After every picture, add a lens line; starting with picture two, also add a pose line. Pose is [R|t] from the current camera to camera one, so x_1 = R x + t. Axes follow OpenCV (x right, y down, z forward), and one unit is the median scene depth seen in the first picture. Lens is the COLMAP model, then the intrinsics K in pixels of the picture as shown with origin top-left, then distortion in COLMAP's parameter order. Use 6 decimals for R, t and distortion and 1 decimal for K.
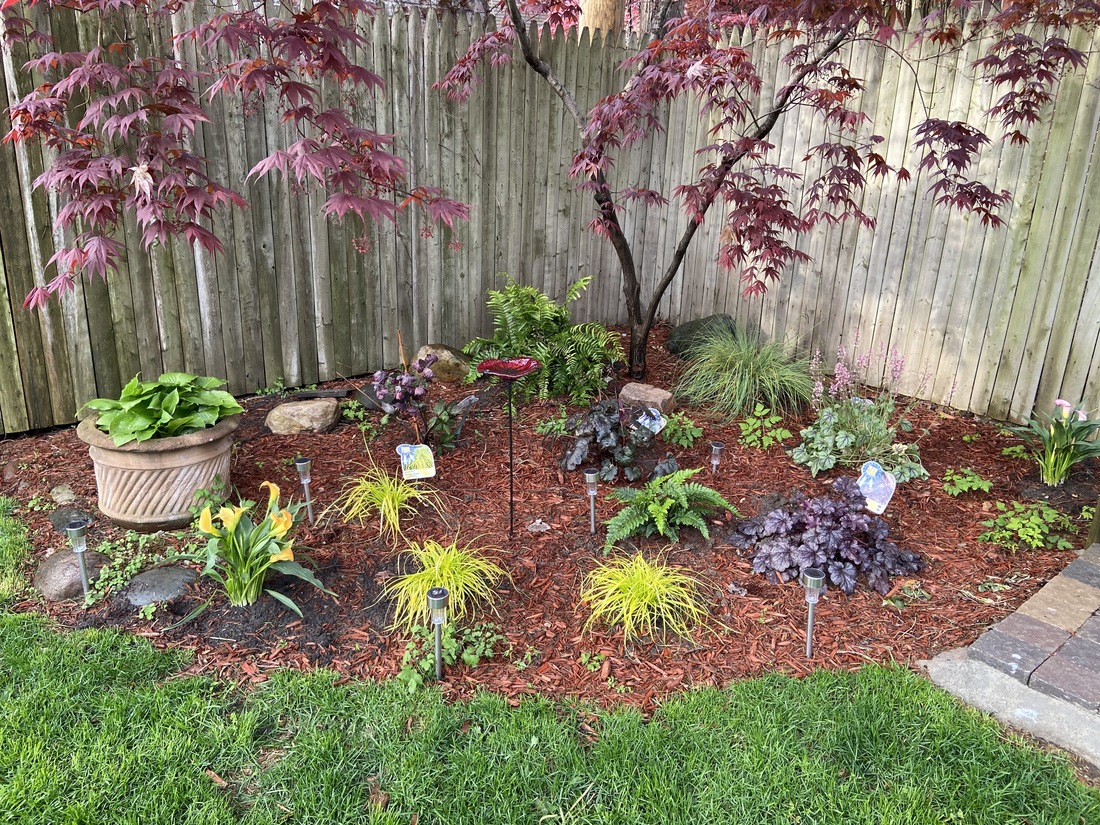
lens RADIAL K [[834.0, 0, 553.7], [0, 834.0, 415.9], [0, 0, 1]] dist [0.102676, -0.119469]
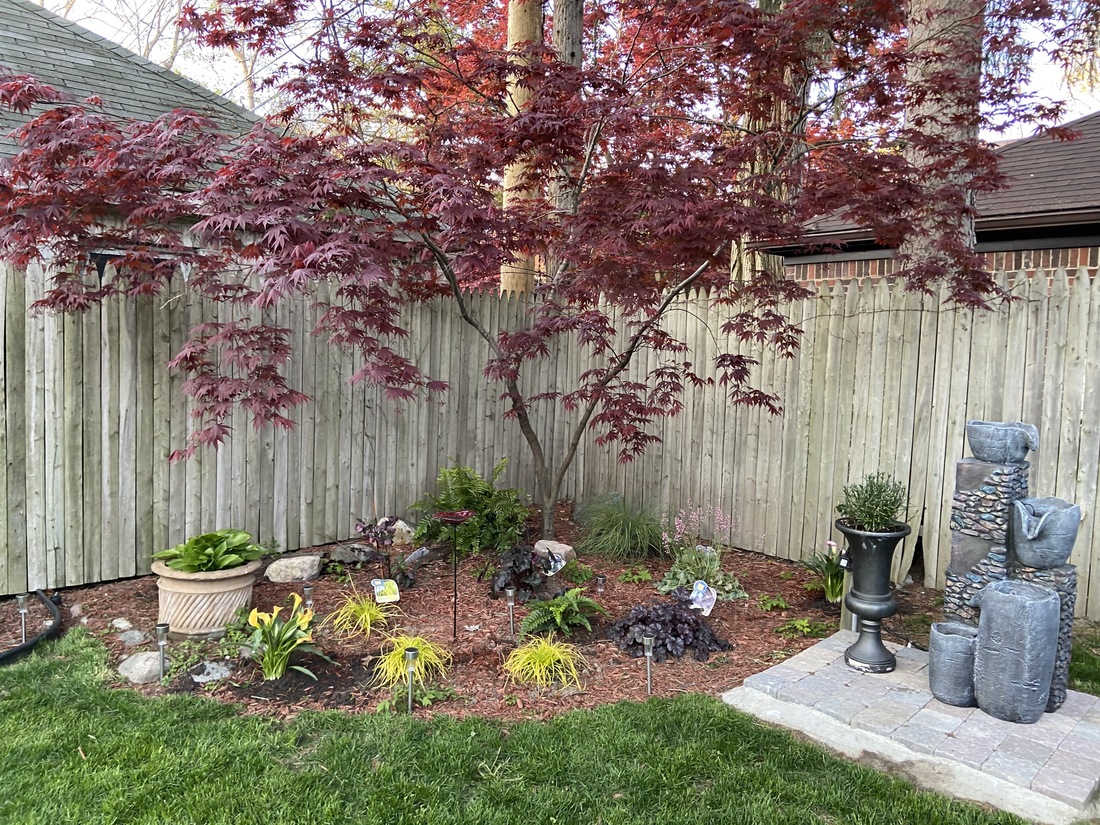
lens RADIAL K [[834.0, 0, 550.5], [0, 834.0, 407.4], [0, 0, 1]] dist [0.102676, -0.119469]
pose [[0.996503, -0.006994, 0.083261, -0.004593], [0.027469, 0.968524, -0.247401, 0.112195], [-0.078910, 0.248823, 0.965329, -0.451150]]
